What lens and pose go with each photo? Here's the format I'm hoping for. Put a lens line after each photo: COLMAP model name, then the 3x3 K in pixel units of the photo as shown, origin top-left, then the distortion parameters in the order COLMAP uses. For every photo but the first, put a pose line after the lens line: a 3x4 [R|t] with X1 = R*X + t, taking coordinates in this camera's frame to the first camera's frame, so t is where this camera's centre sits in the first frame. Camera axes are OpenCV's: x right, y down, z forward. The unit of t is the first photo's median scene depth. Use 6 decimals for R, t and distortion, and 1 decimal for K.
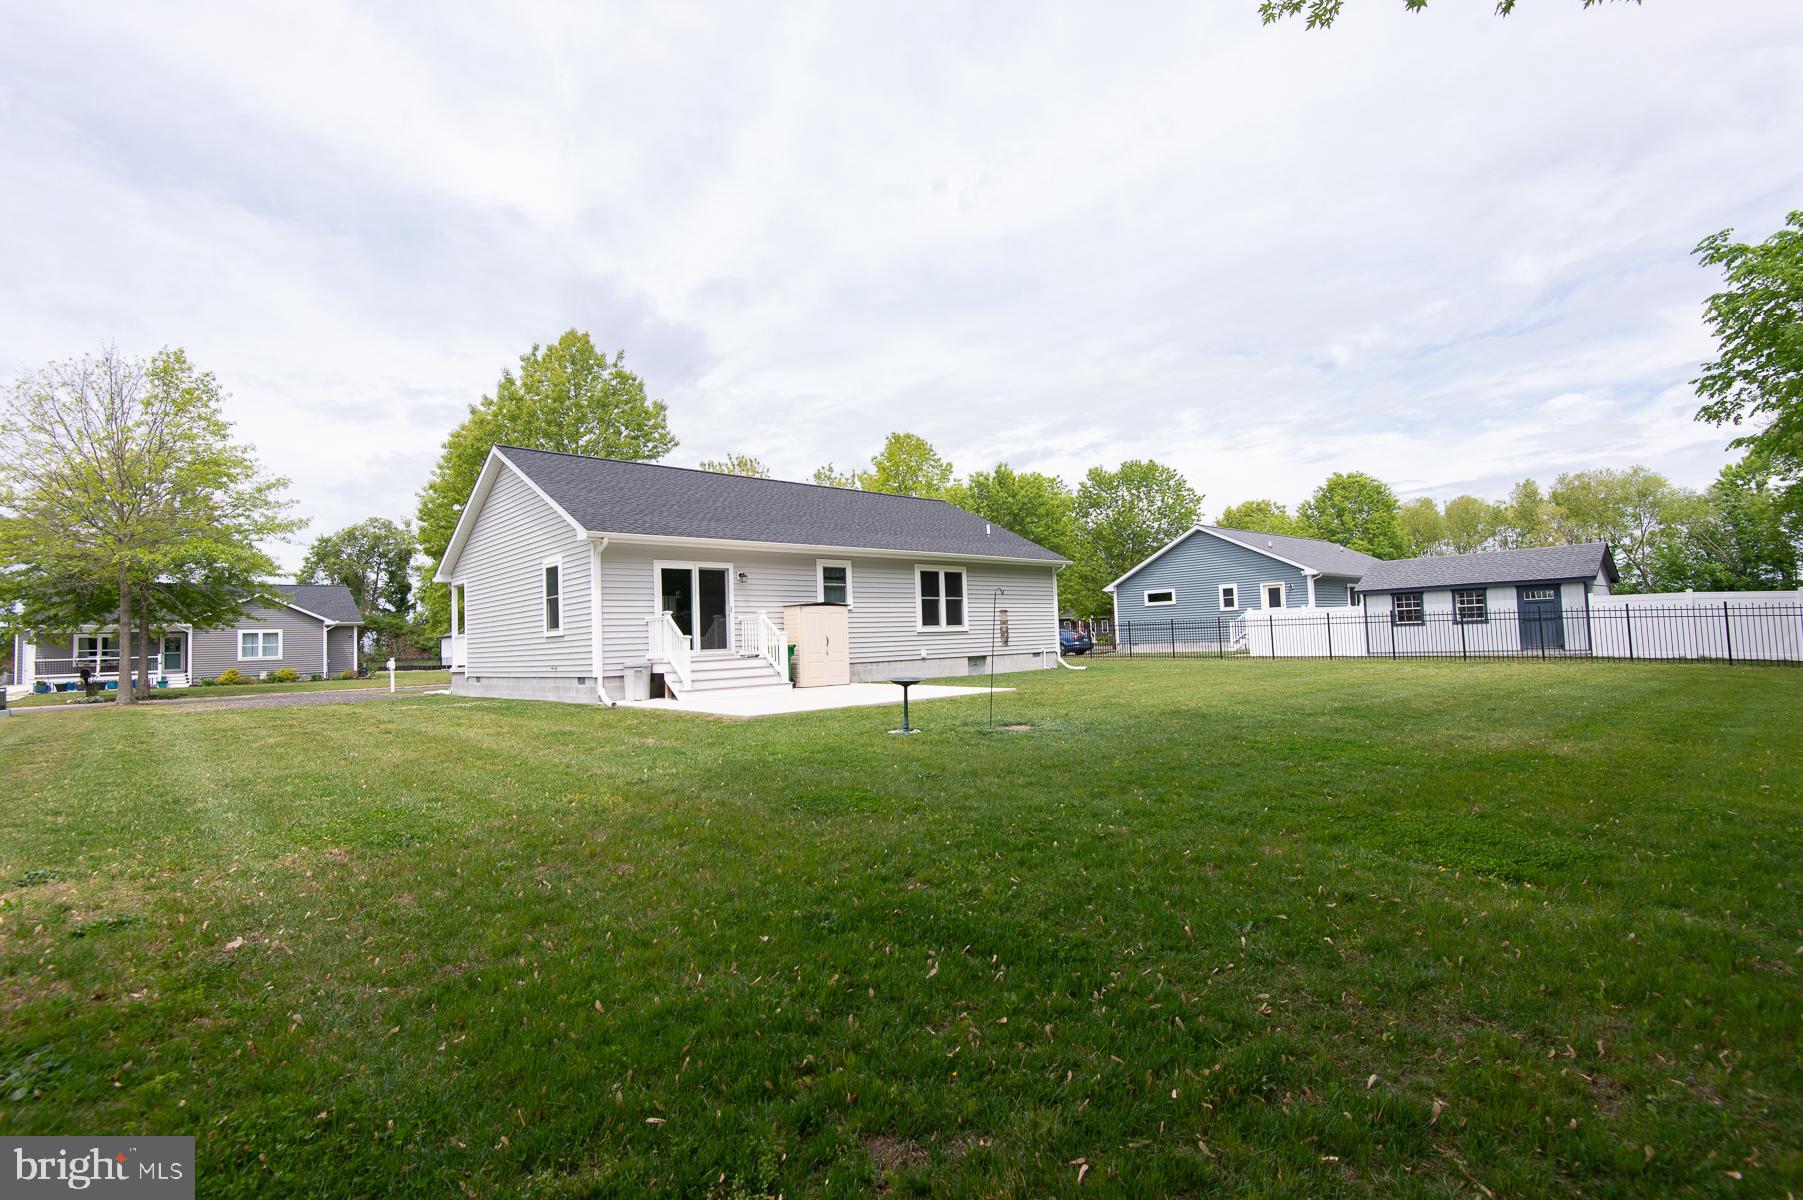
lens RADIAL K [[841.8, 0, 905.3], [0, 841.8, 594.7], [0, 0, 1]] dist [0.048701, -0.035273]
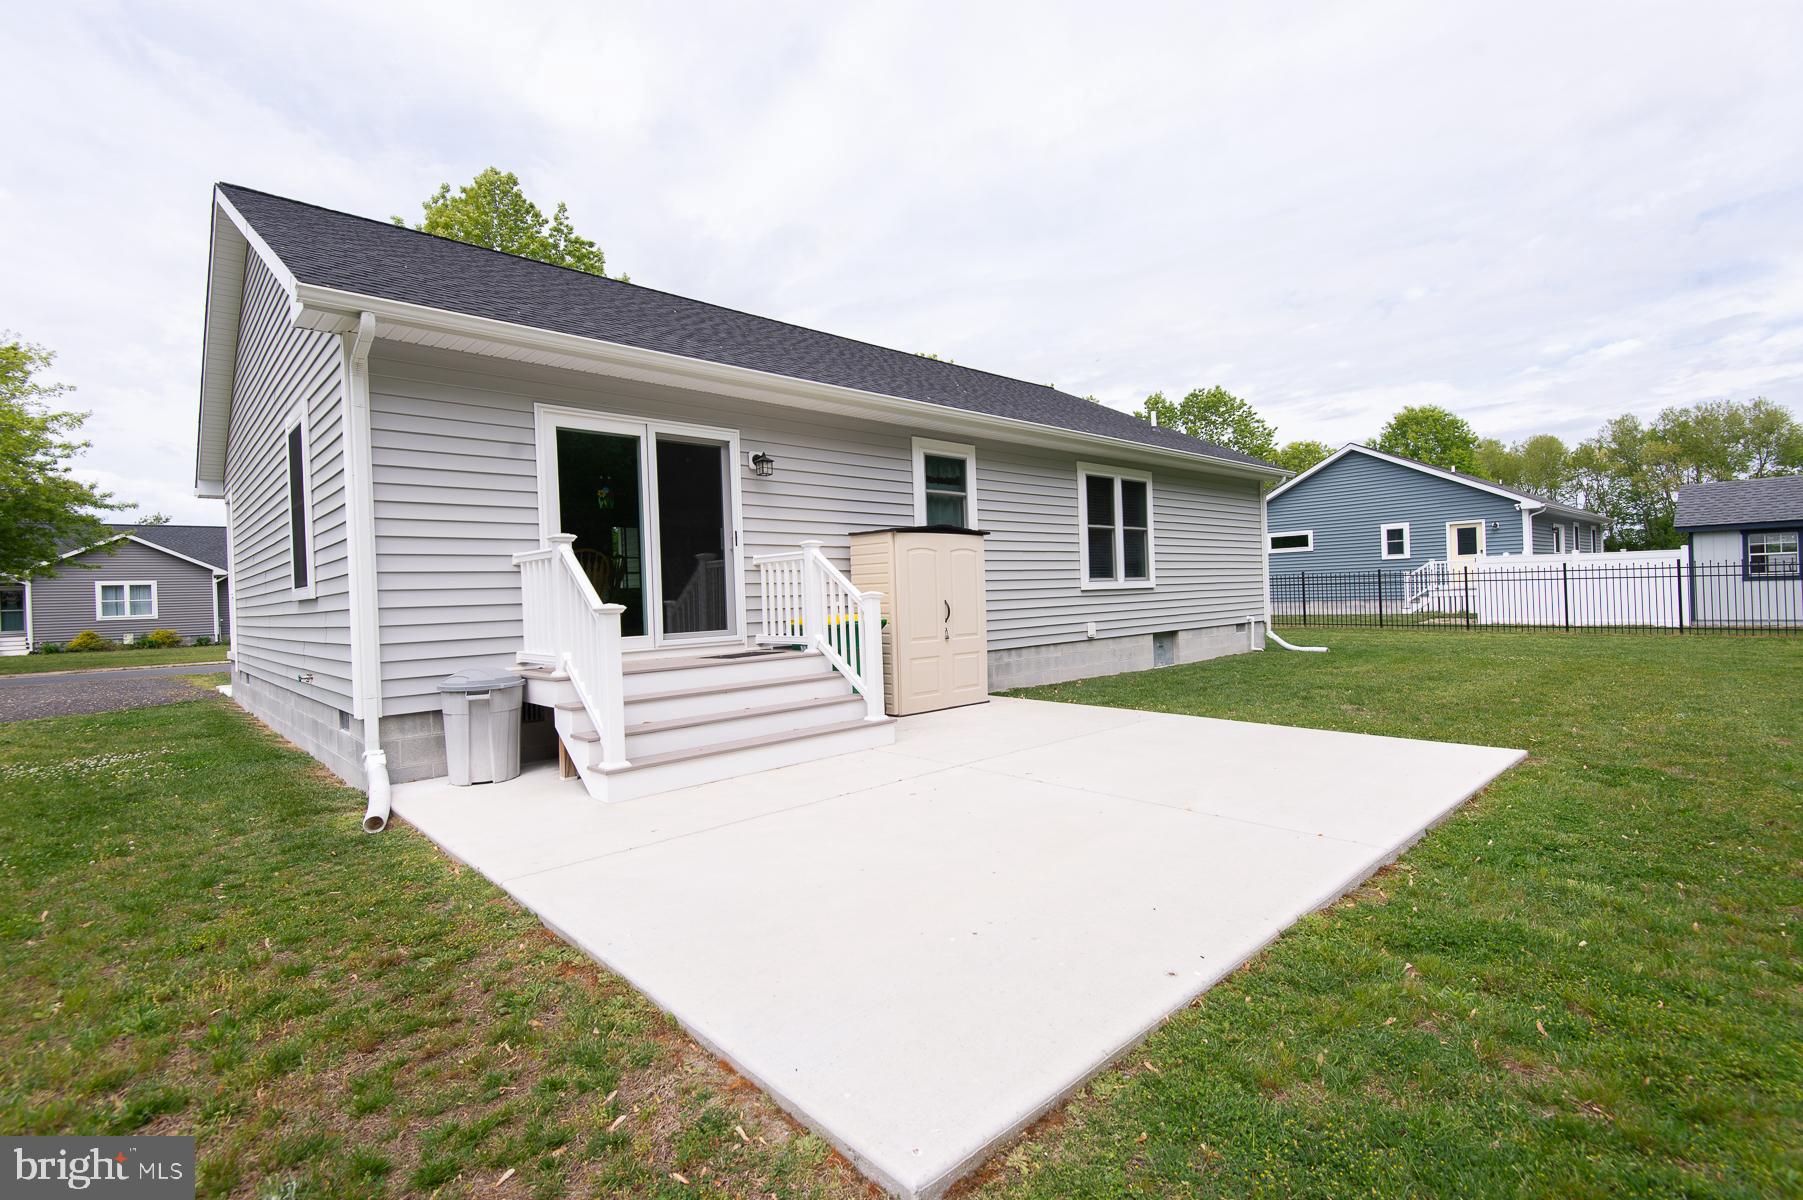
lens RADIAL K [[841.8, 0, 905.3], [0, 841.8, 594.7], [0, 0, 1]] dist [0.048701, -0.035273]
pose [[0.999937, 0.002357, 0.010985, -0.101798], [-0.002957, 0.998484, 0.054968, 0.018159], [-0.010839, -0.054997, 0.998428, 0.463847]]
